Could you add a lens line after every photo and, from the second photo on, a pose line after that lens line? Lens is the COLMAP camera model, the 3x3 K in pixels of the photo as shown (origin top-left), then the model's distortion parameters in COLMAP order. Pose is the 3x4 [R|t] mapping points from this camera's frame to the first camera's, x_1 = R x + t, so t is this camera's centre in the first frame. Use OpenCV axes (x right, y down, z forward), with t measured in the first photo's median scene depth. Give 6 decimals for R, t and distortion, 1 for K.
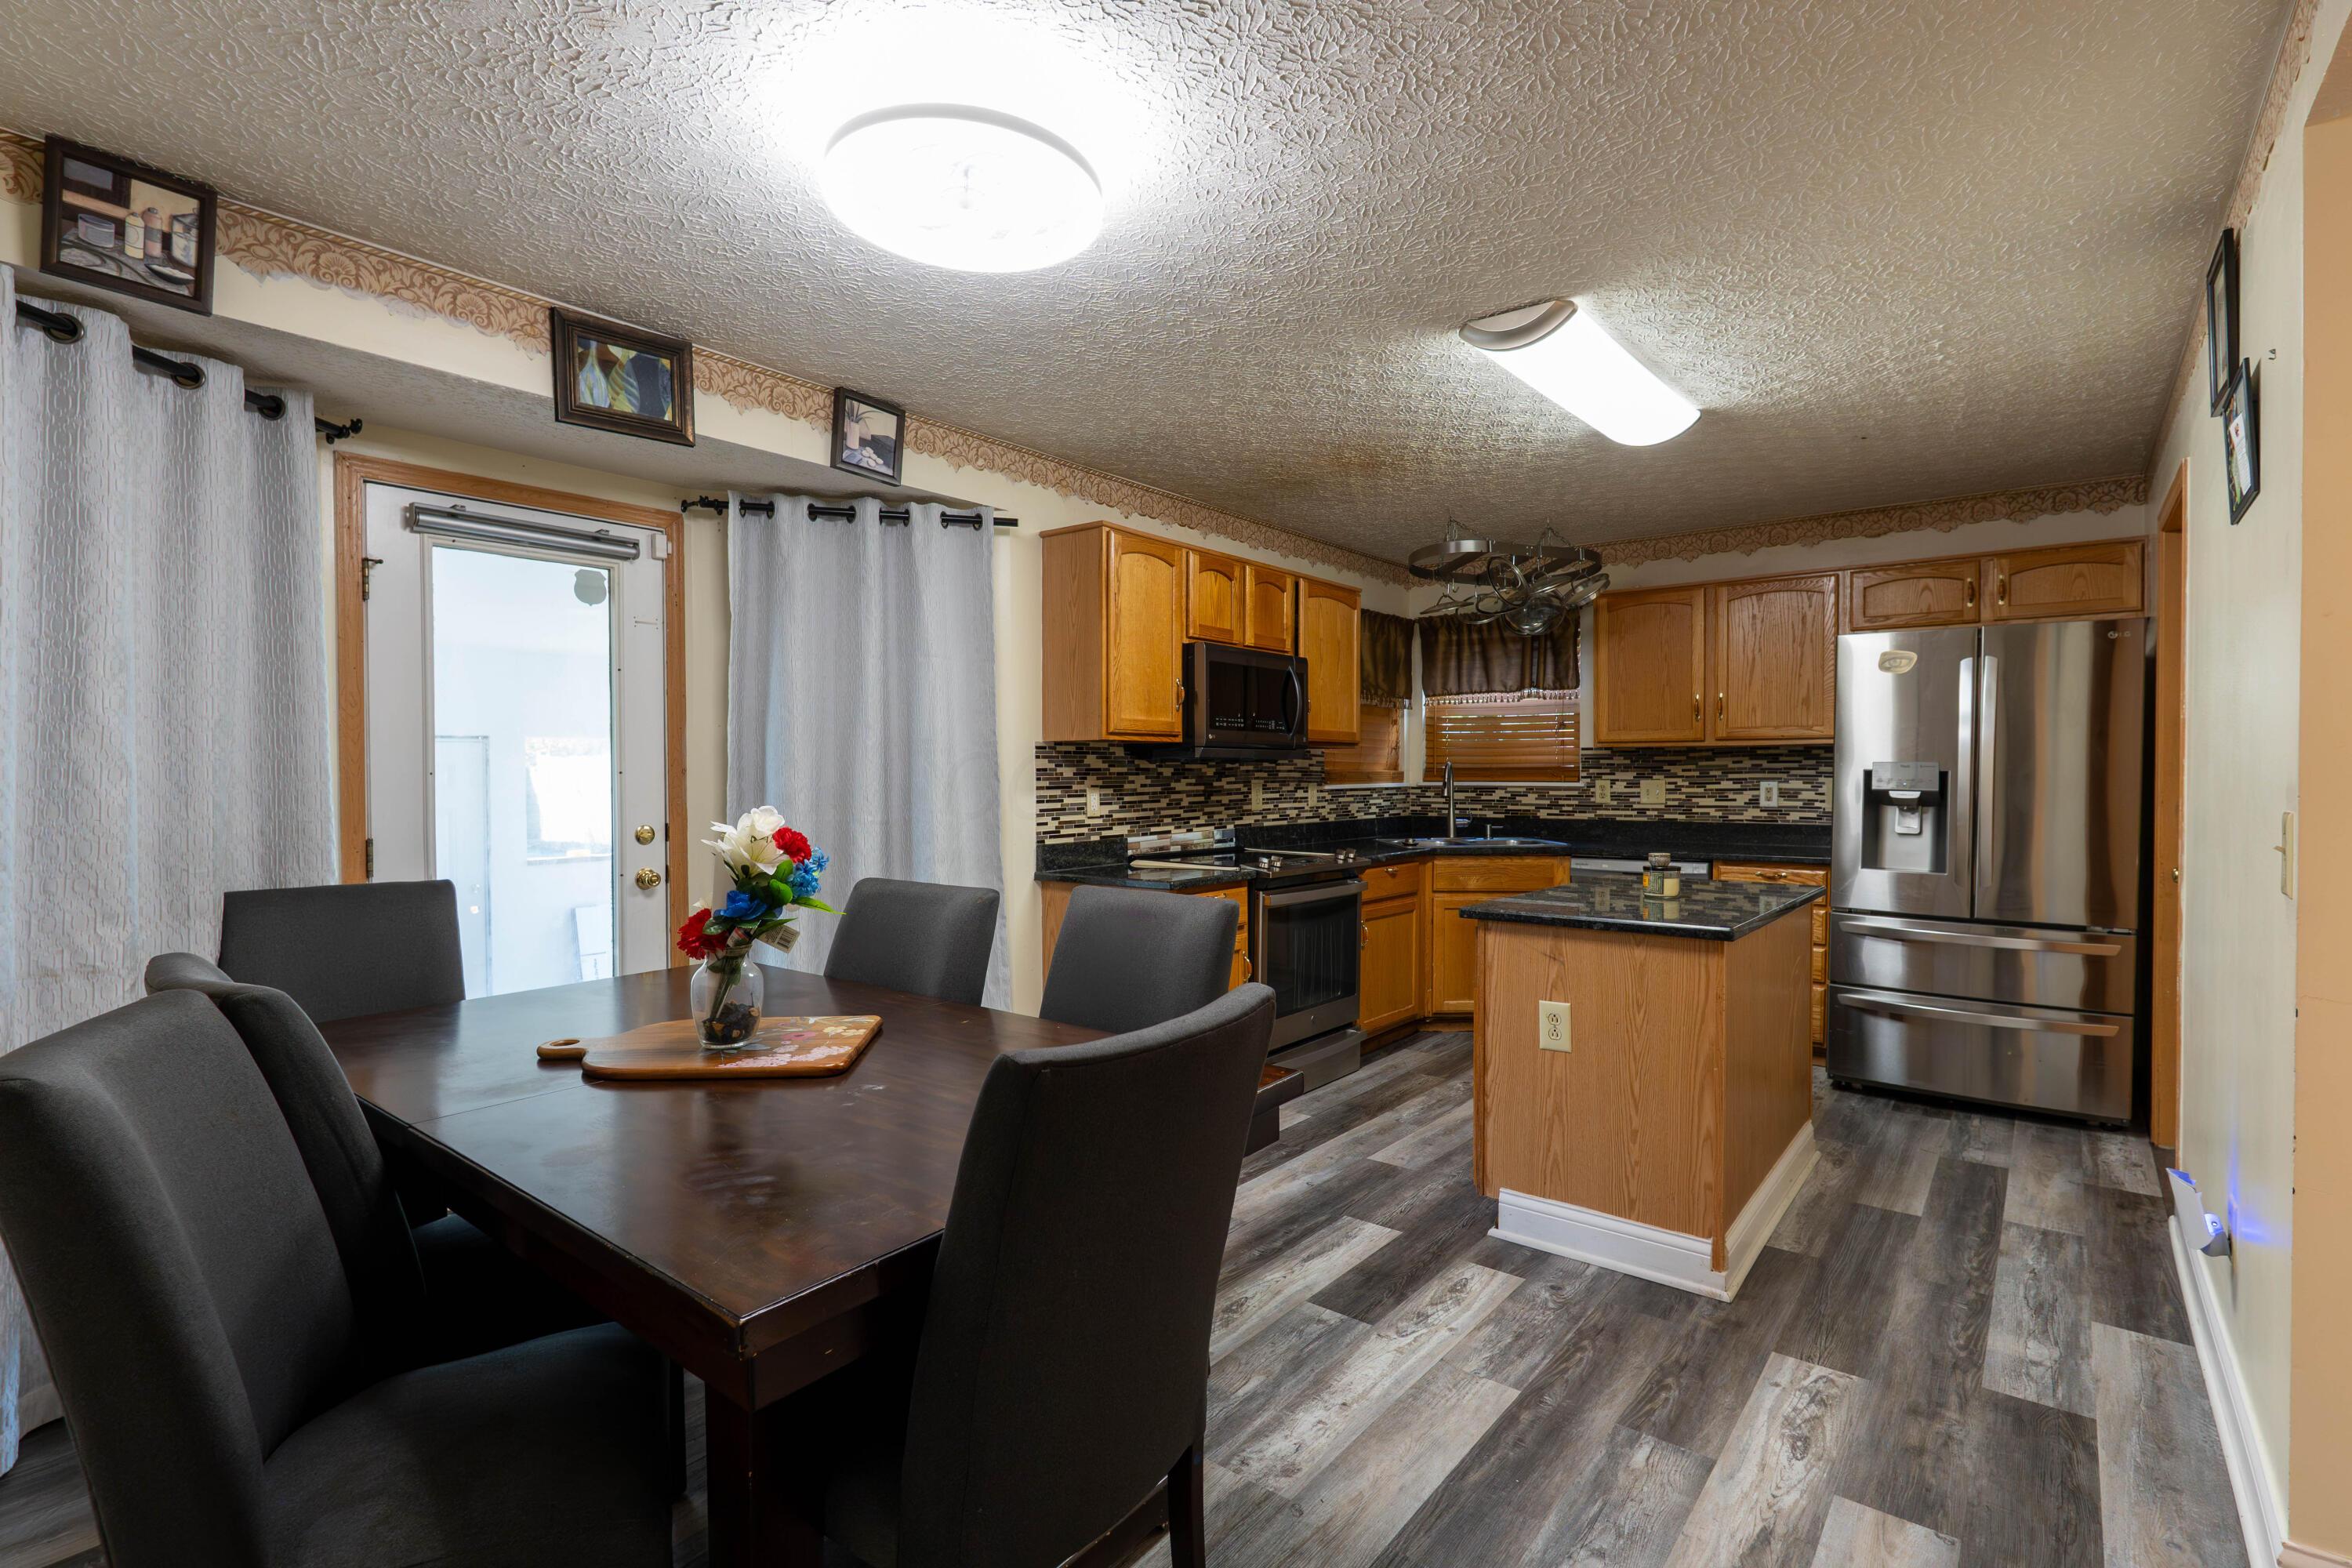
lens RADIAL K [[1082.3, 0, 1176.0], [0, 1082.3, 793.4], [0, 0, 1]] dist [-0.009081, 0.001391]
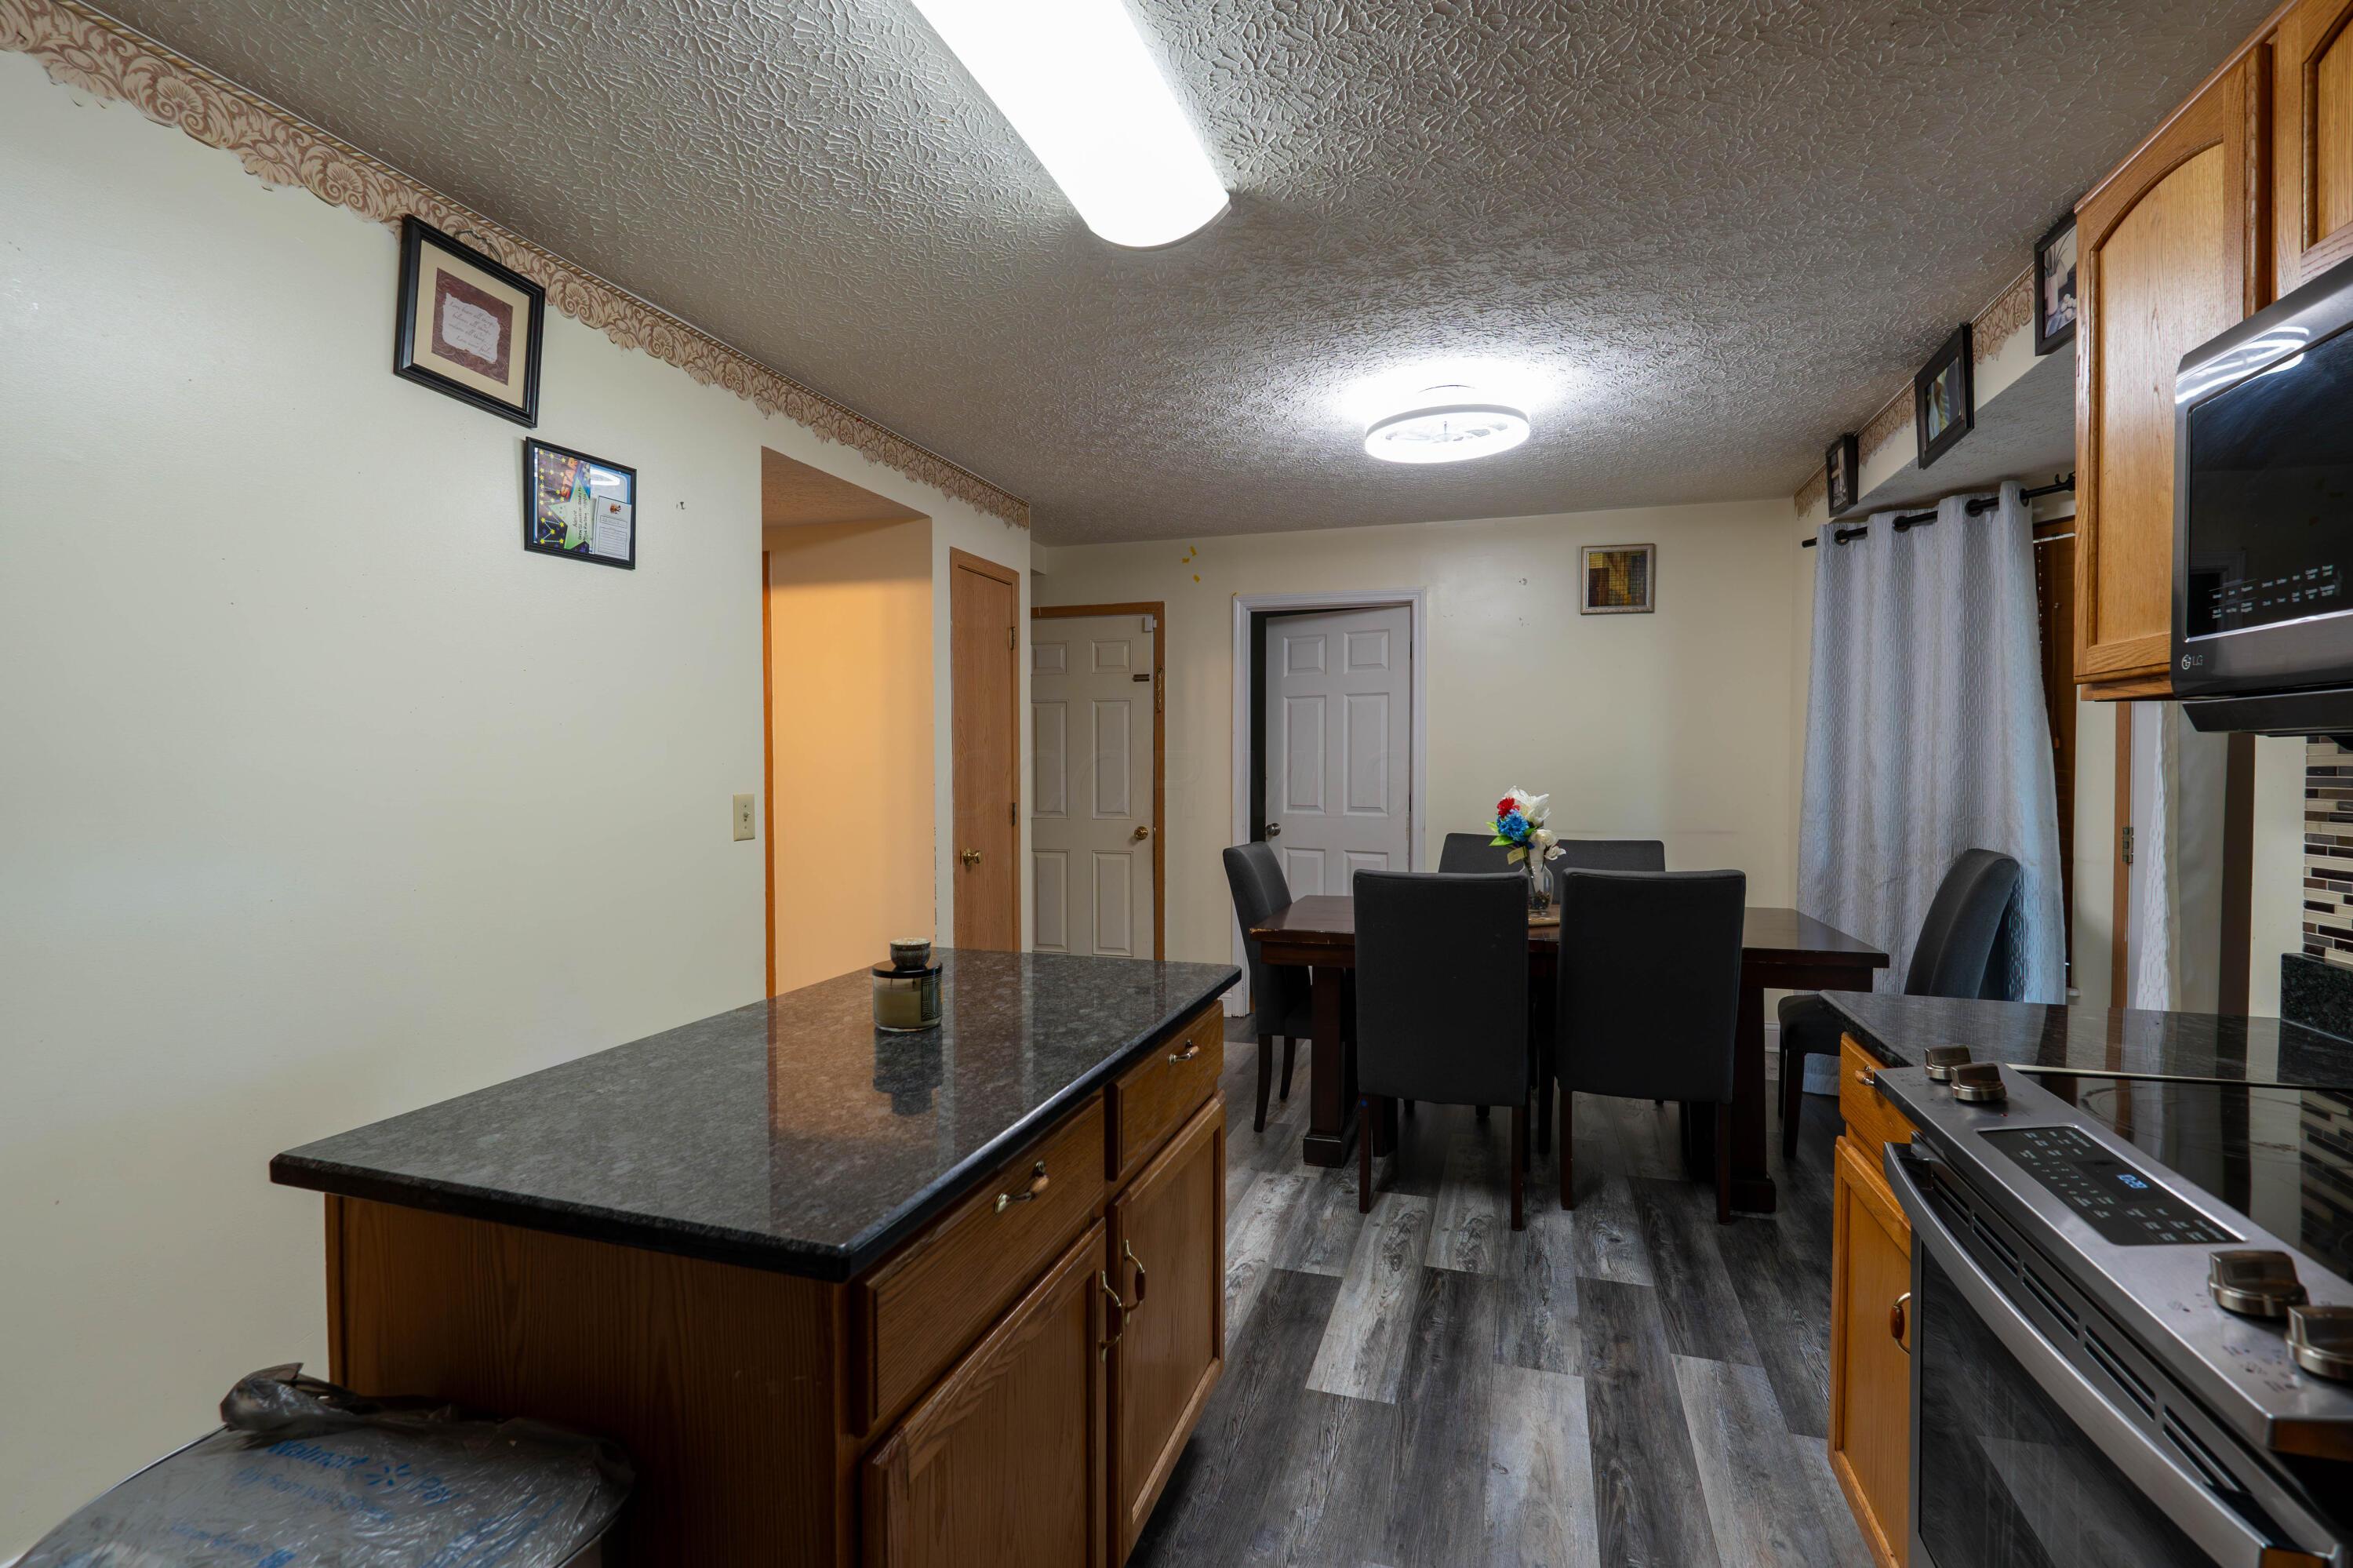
lens RADIAL K [[1082.8, 0, 1176.0], [0, 1082.8, 772.6], [0, 0, 1]] dist [-0.009081, 0.001391]
pose [[-0.931840, 0.003165, -0.362856, 0.499554], [-0.009230, 0.999432, 0.032419, -0.036220], [0.362752, 0.033559, -0.931281, 1.465153]]
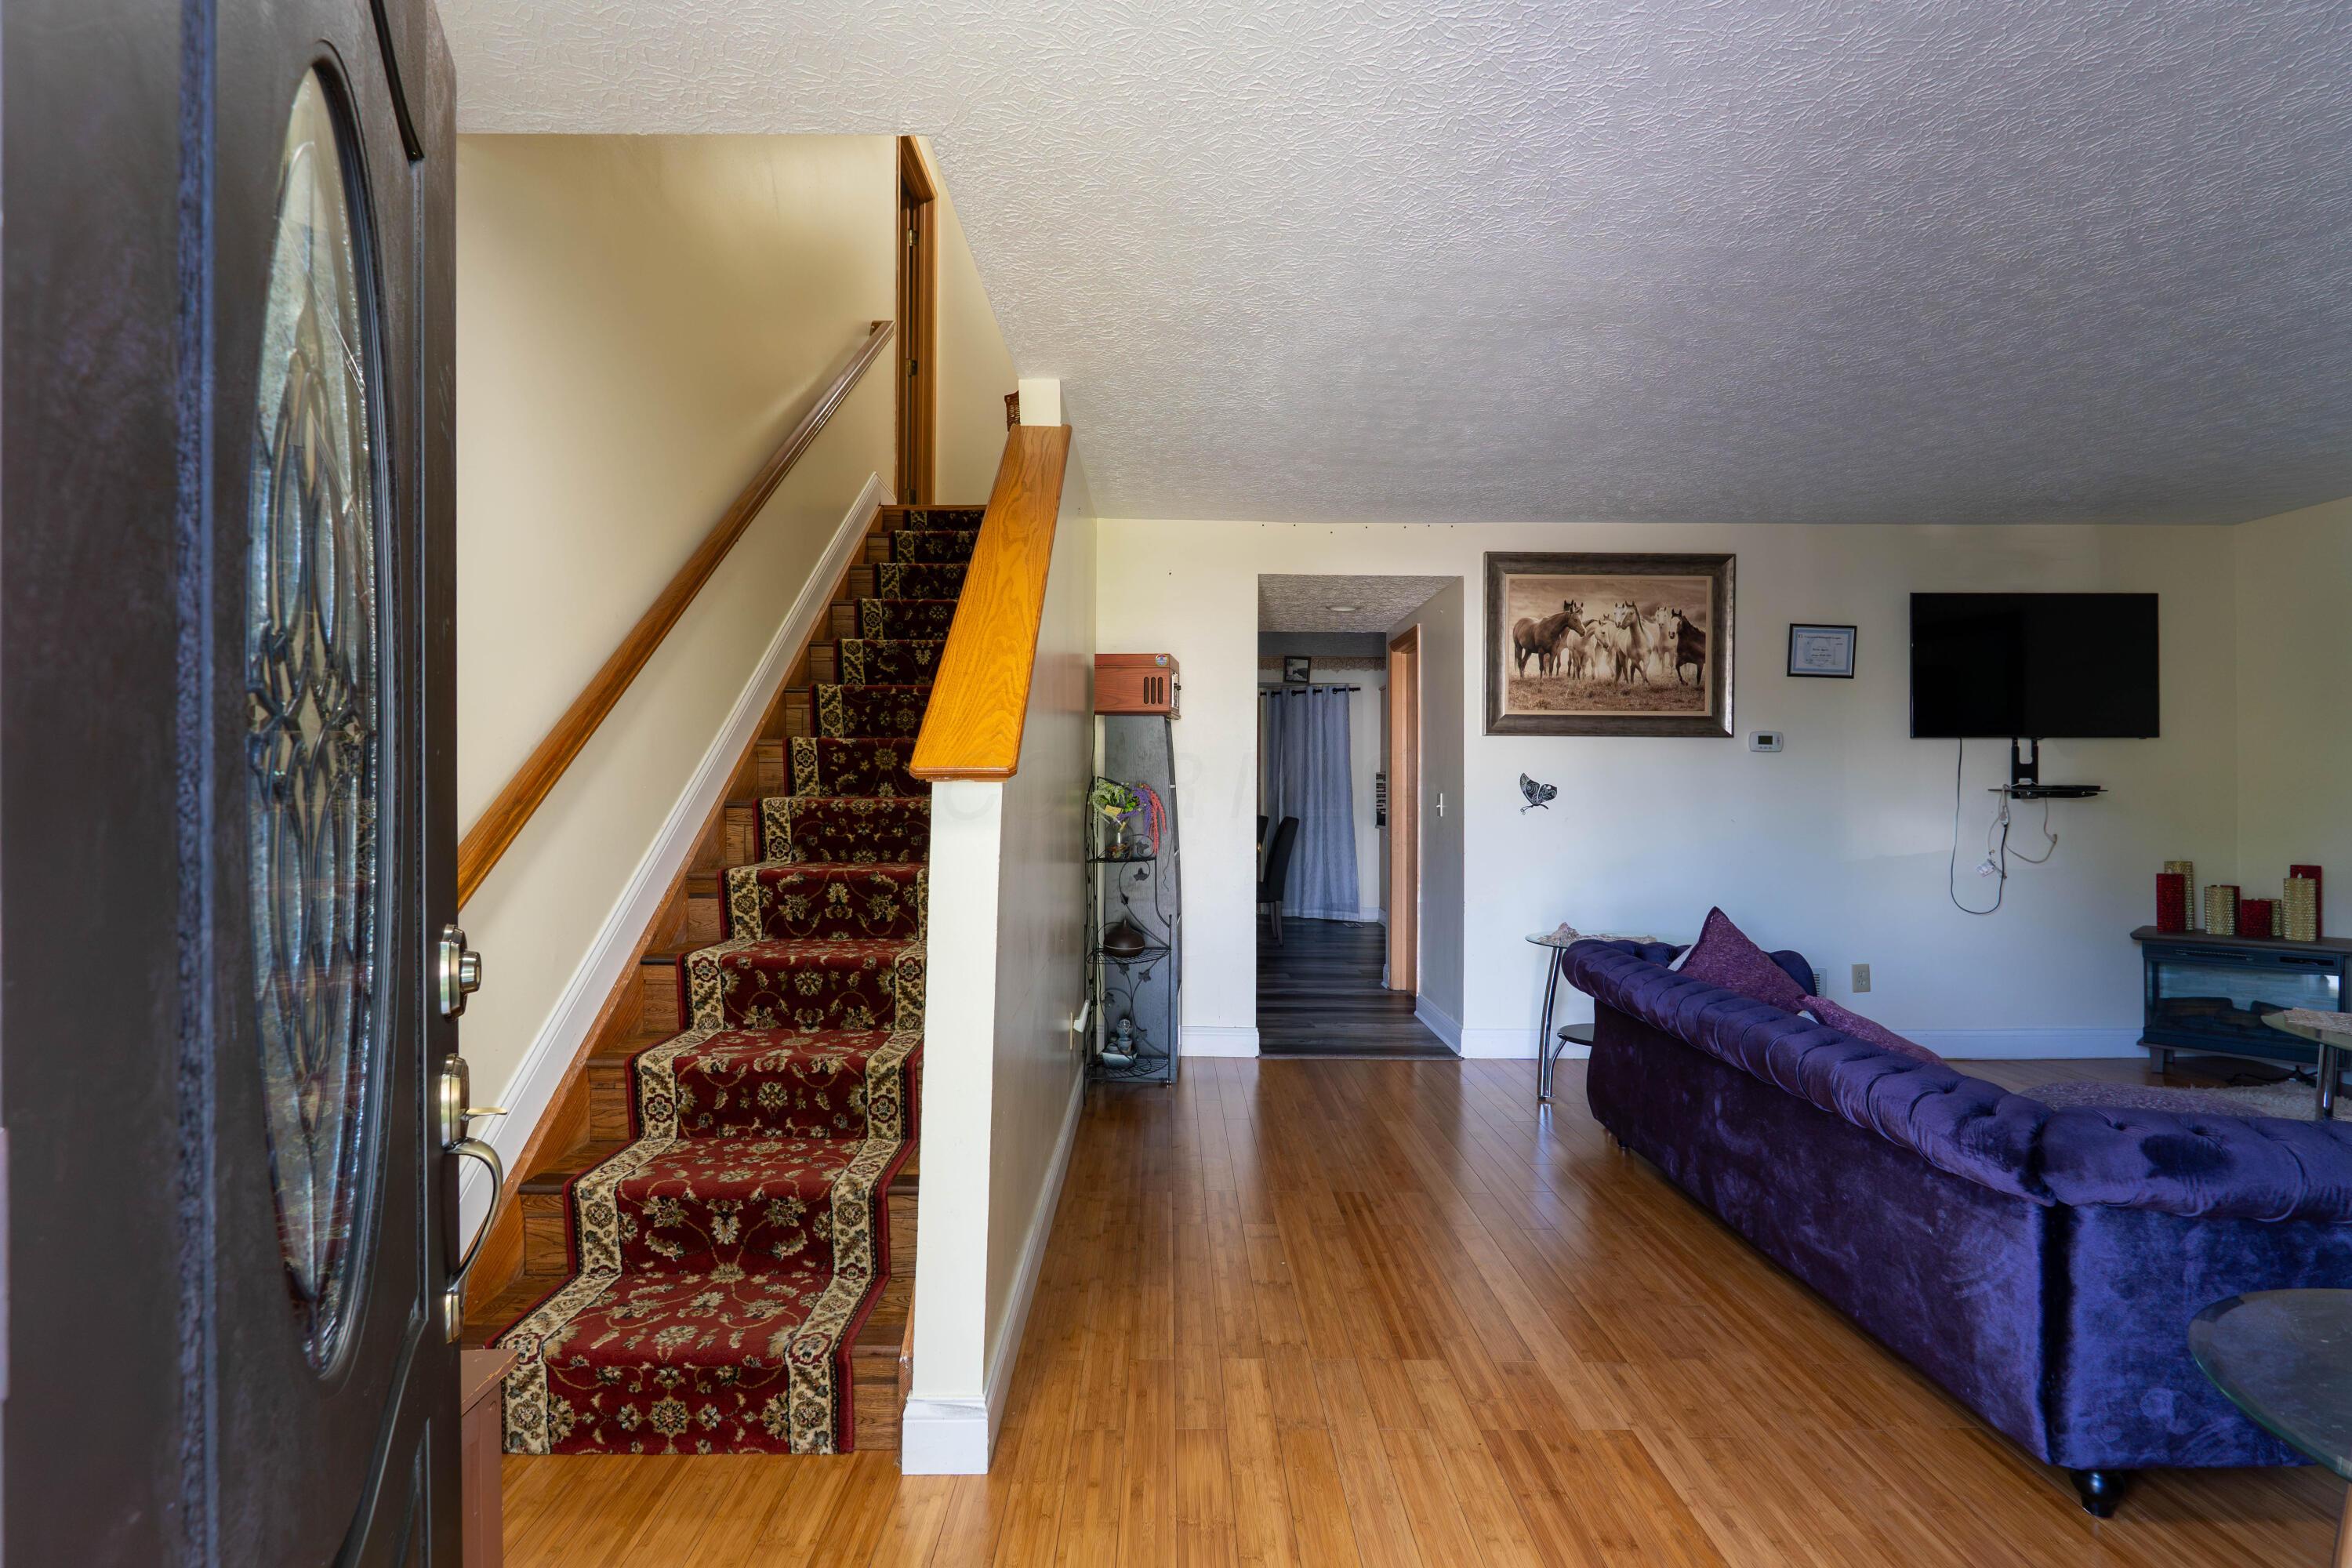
lens RADIAL K [[1082.3, 0, 1174.7], [0, 1082.3, 783.9], [0, 0, 1]] dist [-0.009081, 0.001391]
pose [[0.635143, -0.000229, -0.772394, 1.800036], [-0.019538, 0.999675, -0.016362, 0.032694], [0.772147, 0.025483, 0.634933, -1.126075]]
